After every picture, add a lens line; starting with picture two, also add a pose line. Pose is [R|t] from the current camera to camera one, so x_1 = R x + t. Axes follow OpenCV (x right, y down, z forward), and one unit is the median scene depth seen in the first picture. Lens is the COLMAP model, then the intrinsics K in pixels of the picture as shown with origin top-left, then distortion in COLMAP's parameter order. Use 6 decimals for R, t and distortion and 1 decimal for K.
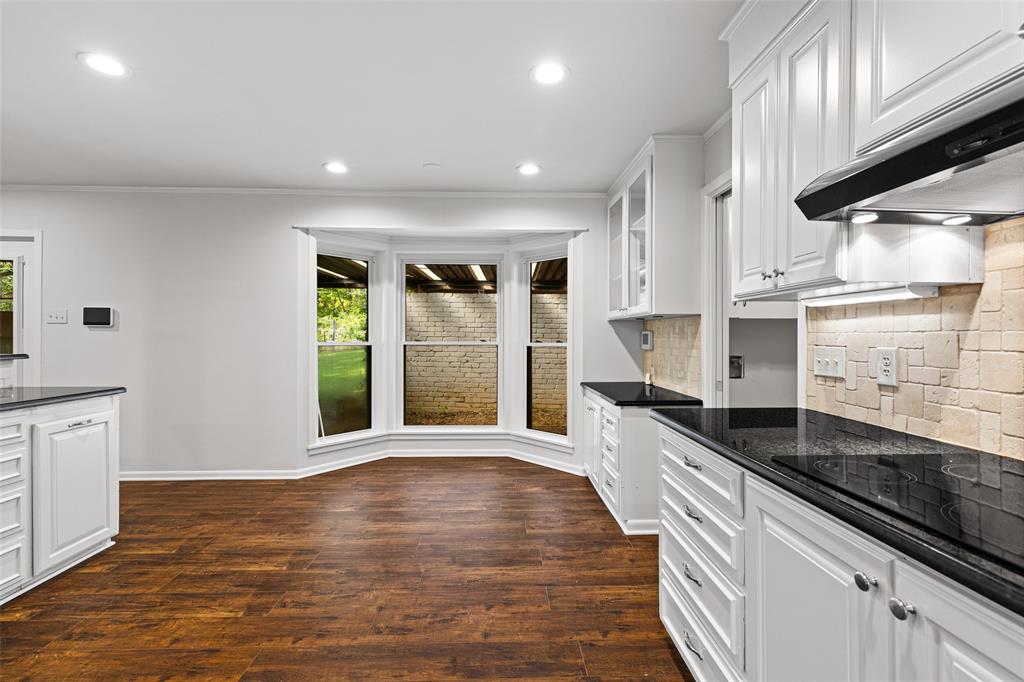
lens RADIAL K [[469.7, 0, 516.7], [0, 469.7, 340.3], [0, 0, 1]] dist [0.006715, -0.000685]
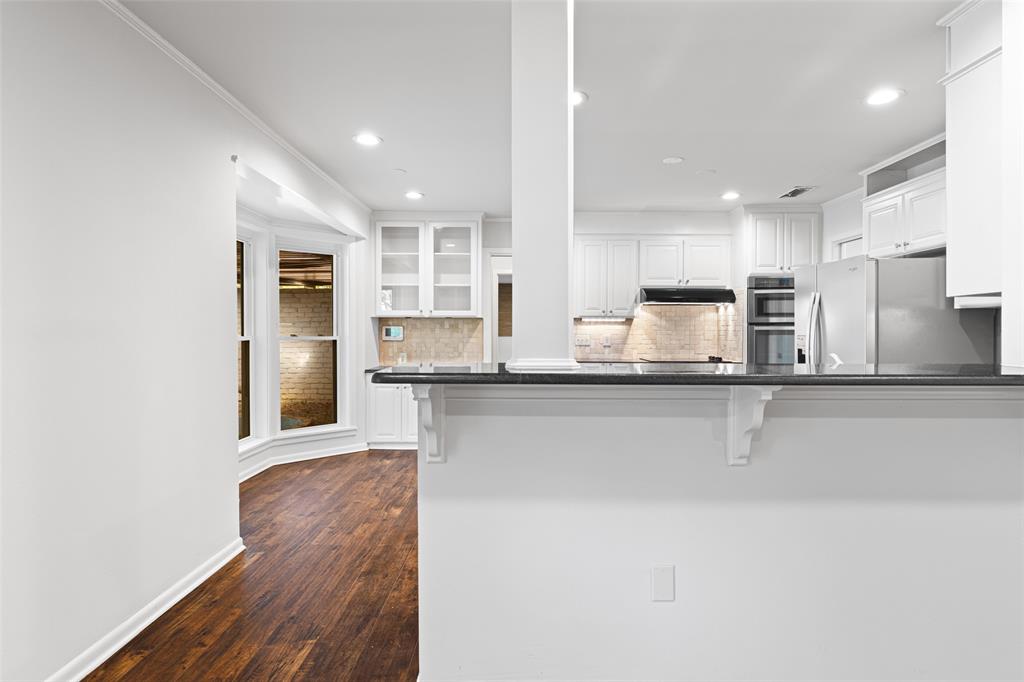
lens RADIAL K [[546.1, 0, 519.6], [0, 546.1, 338.9], [0, 0, 1]] dist [0.007697, 0.000817]
pose [[0.012637, -0.010478, 0.999865, -1.383926], [0.006075, 0.999927, 0.010402, 0.001205], [-0.999902, 0.005943, 0.012700, 0.695990]]
